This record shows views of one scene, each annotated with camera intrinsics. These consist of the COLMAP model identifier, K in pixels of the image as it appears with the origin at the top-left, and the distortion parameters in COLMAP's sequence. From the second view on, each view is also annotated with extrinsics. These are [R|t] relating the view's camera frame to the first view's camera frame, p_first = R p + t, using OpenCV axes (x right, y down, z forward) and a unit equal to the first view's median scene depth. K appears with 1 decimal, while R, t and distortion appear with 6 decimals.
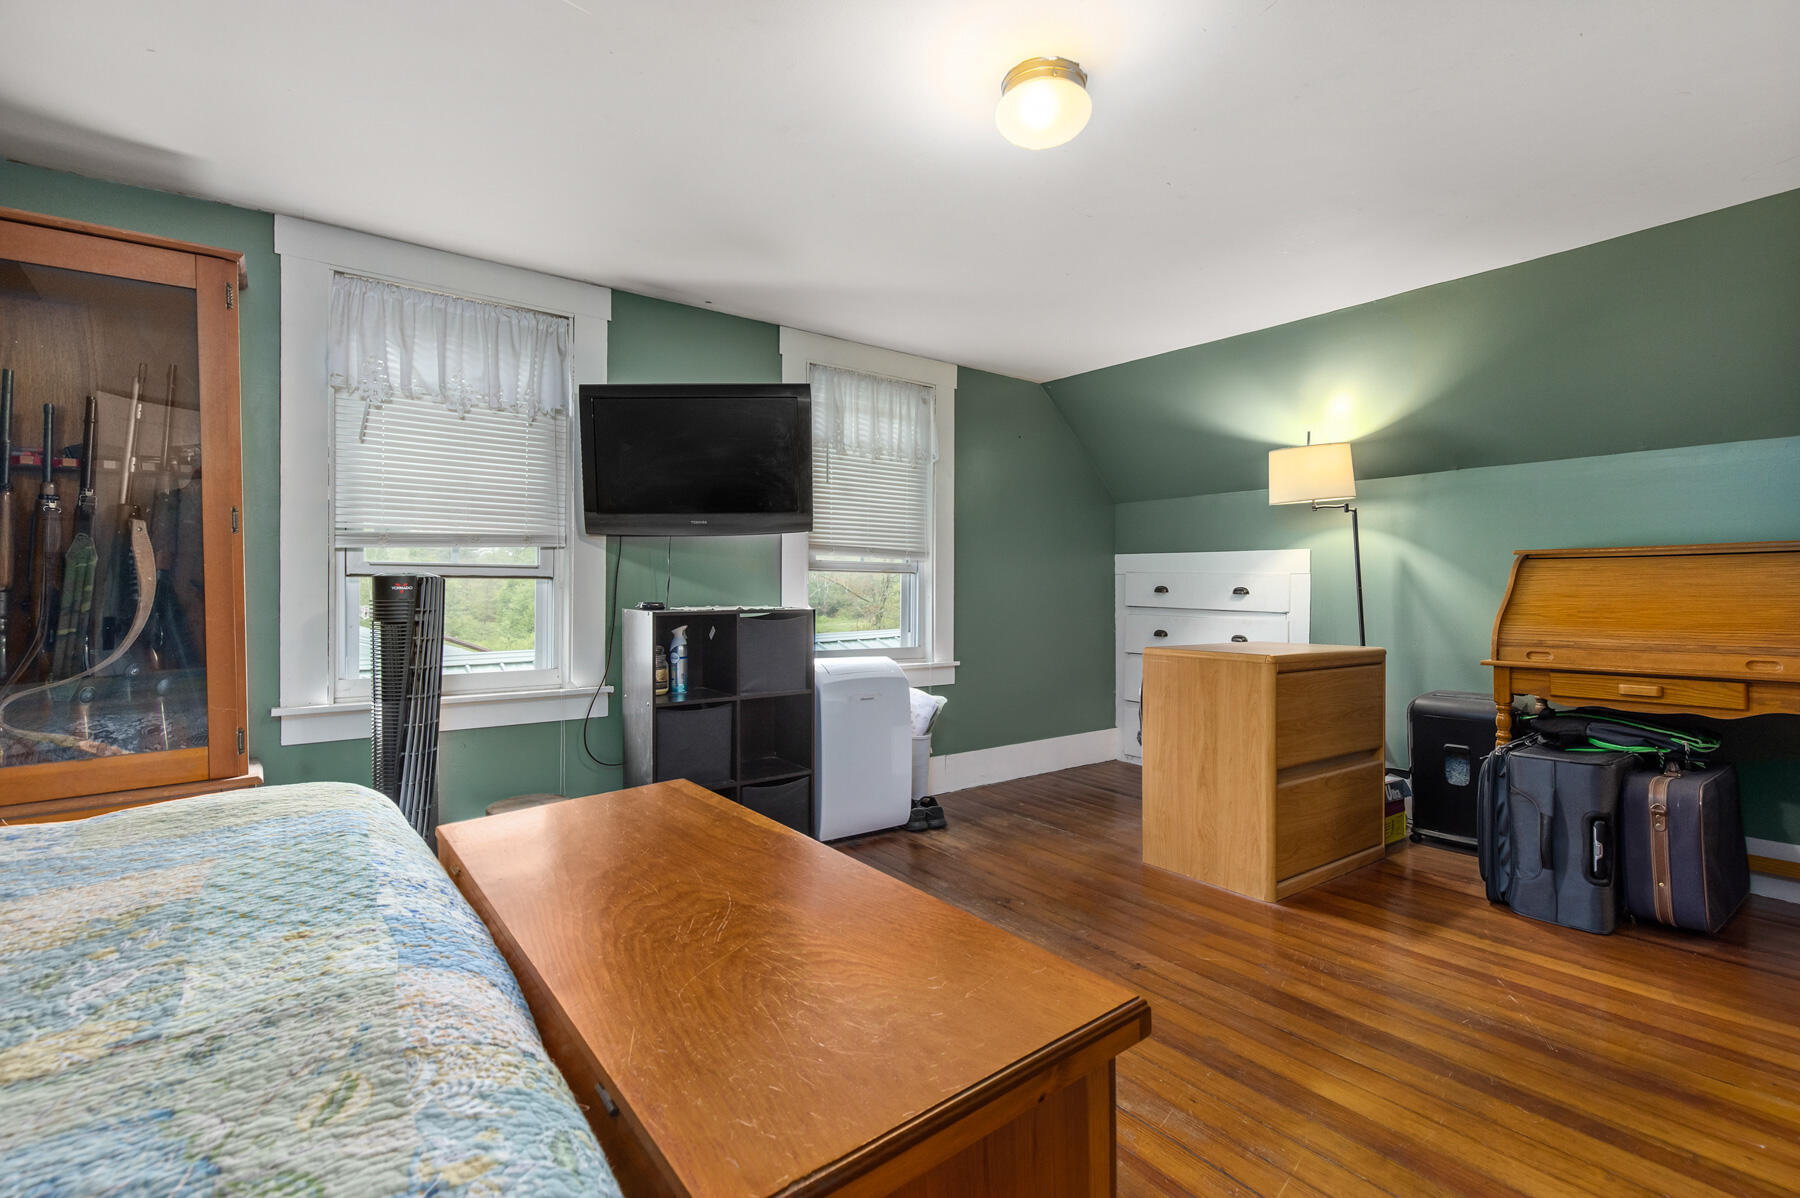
lens RADIAL K [[819.1, 0, 895.7], [0, 819.1, 581.0], [0, 0, 1]] dist [0.003319, 0.000647]
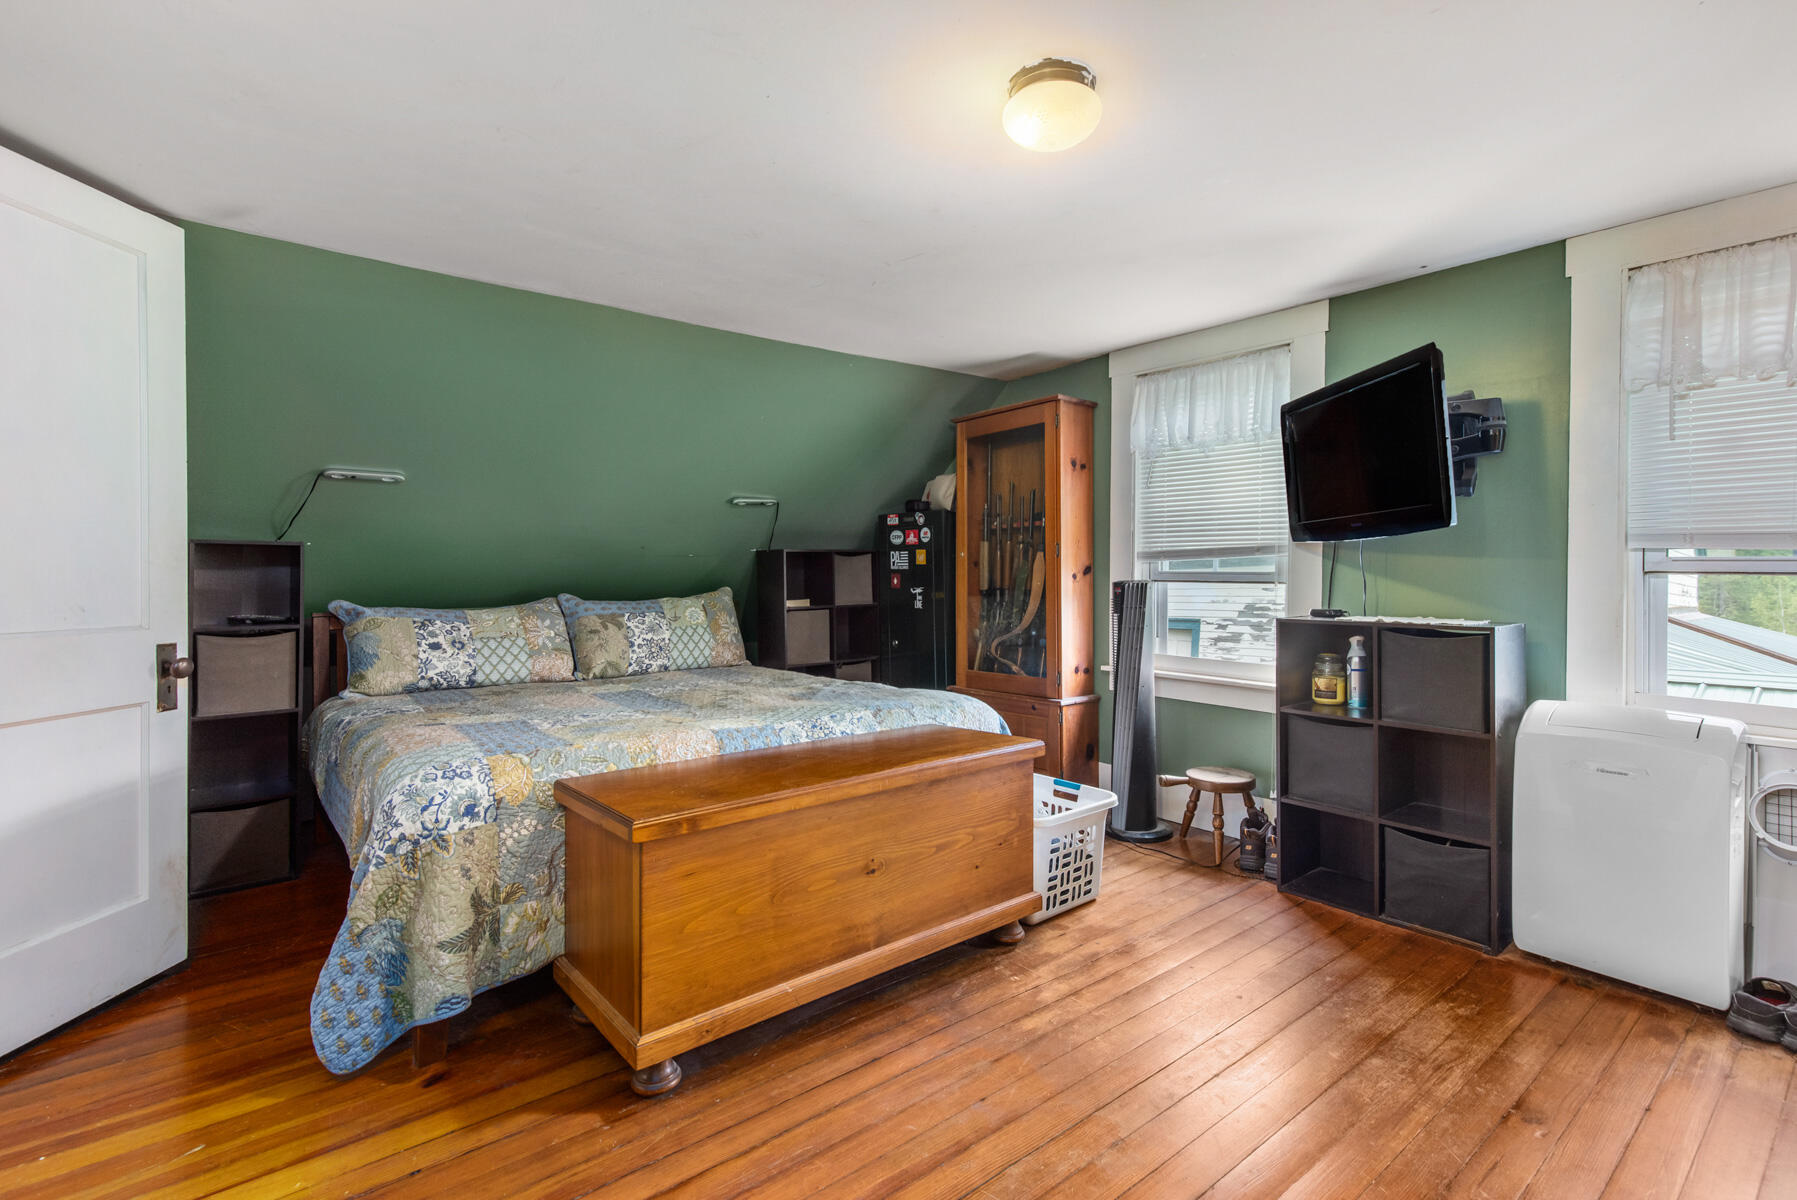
lens RADIAL K [[817.7, 0, 894.2], [0, 817.7, 582.1], [0, 0, 1]] dist [0.003319, 0.000647]
pose [[0.020791, 0.003485, -0.999778, 0.658861], [-0.003420, 0.999988, 0.003415, -0.008010], [0.999778, 0.003348, 0.020803, 0.455051]]
